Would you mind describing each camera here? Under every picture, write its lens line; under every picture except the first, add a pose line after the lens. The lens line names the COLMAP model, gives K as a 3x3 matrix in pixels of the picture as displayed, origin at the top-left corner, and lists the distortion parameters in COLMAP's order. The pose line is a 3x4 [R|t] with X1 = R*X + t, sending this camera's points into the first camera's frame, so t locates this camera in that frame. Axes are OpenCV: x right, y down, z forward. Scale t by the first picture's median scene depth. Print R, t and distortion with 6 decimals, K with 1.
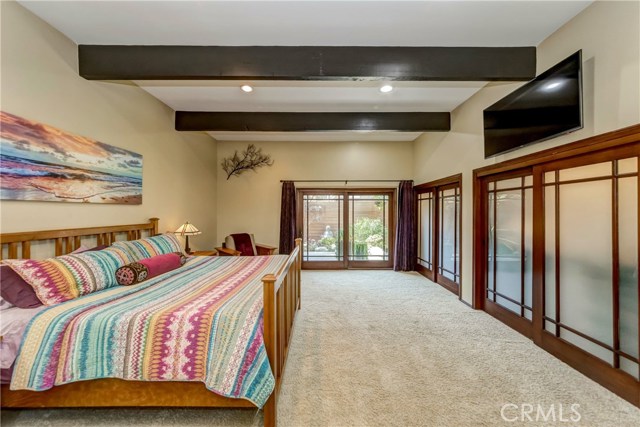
lens RADIAL K [[227.8, 0, 324.3], [0, 227.8, 211.9], [0, 0, 1]] dist [-0.001567, 0.000004]
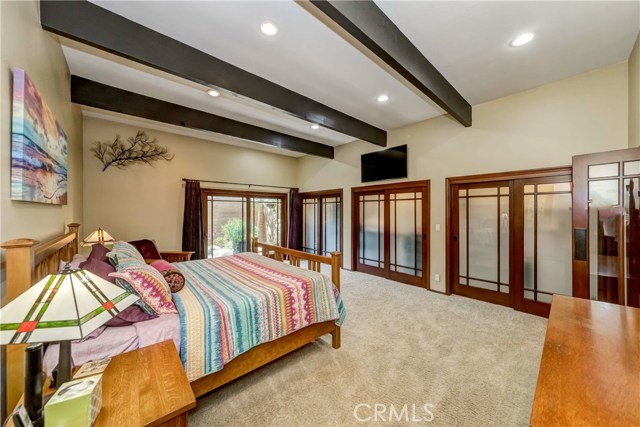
lens RADIAL K [[233.1, 0, 319.1], [0, 233.1, 211.9], [0, 0, 1]] dist [0.002223, 0.000120]
pose [[0.735144, -0.001825, 0.677909, -0.817958], [0.000582, 0.999998, 0.002061, -0.013842], [-0.677911, -0.001121, 0.735143, -0.106330]]
